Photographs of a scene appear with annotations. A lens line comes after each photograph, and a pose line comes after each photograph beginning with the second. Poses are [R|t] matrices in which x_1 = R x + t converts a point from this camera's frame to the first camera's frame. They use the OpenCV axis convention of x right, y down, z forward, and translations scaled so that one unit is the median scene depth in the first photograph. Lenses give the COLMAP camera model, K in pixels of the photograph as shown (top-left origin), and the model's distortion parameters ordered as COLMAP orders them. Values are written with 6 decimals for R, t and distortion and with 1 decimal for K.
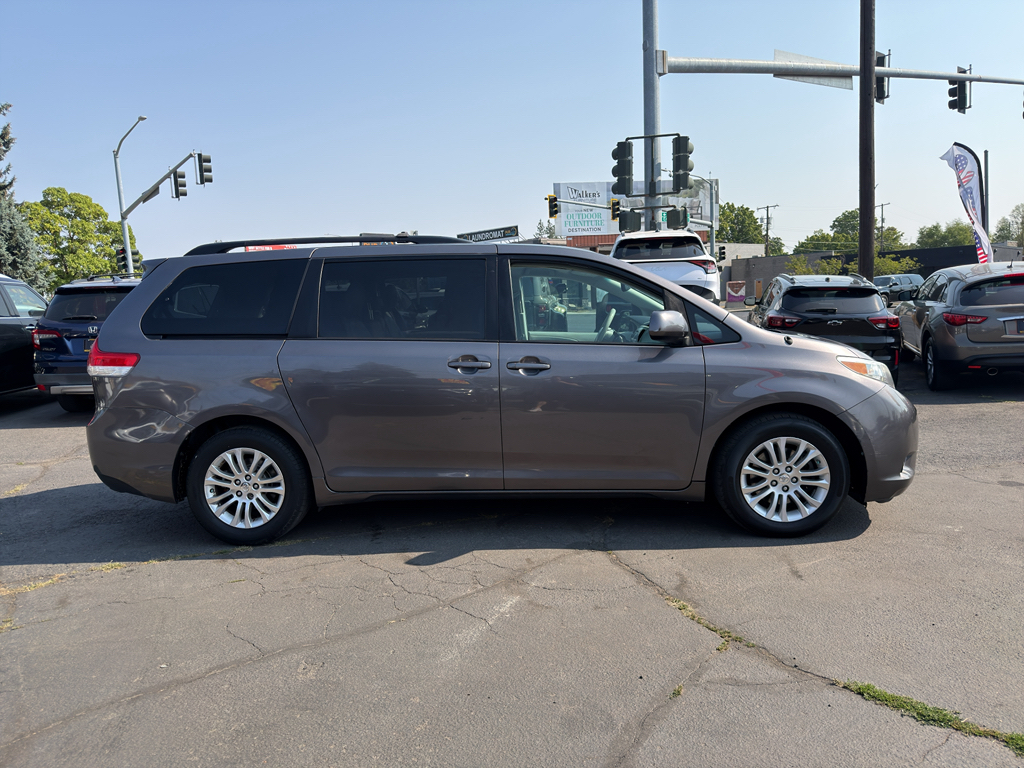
lens RADIAL K [[706.5, 0, 507.6], [0, 706.5, 383.7], [0, 0, 1]] dist [0.060661, -0.073809]
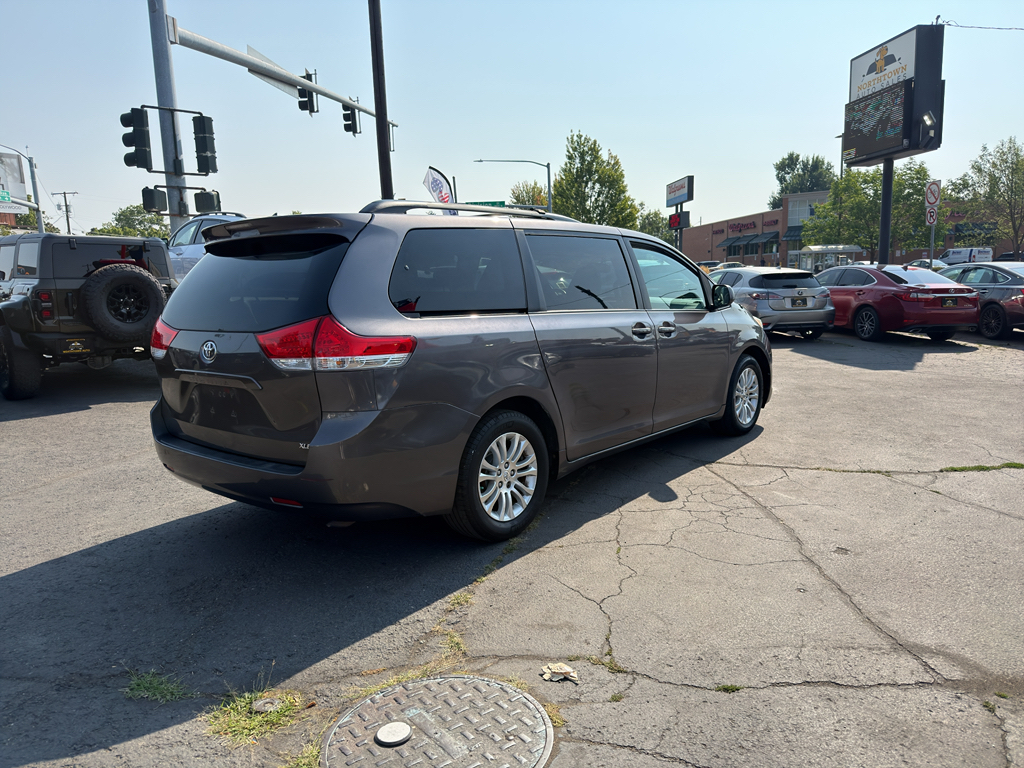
lens RADIAL K [[706.5, 0, 507.6], [0, 706.5, 383.7], [0, 0, 1]] dist [0.060661, -0.073809]
pose [[0.597260, -0.095655, 0.796323, -0.300923], [0.092967, 0.994427, 0.049724, -0.004761], [-0.796642, 0.044334, 0.602824, 0.124669]]
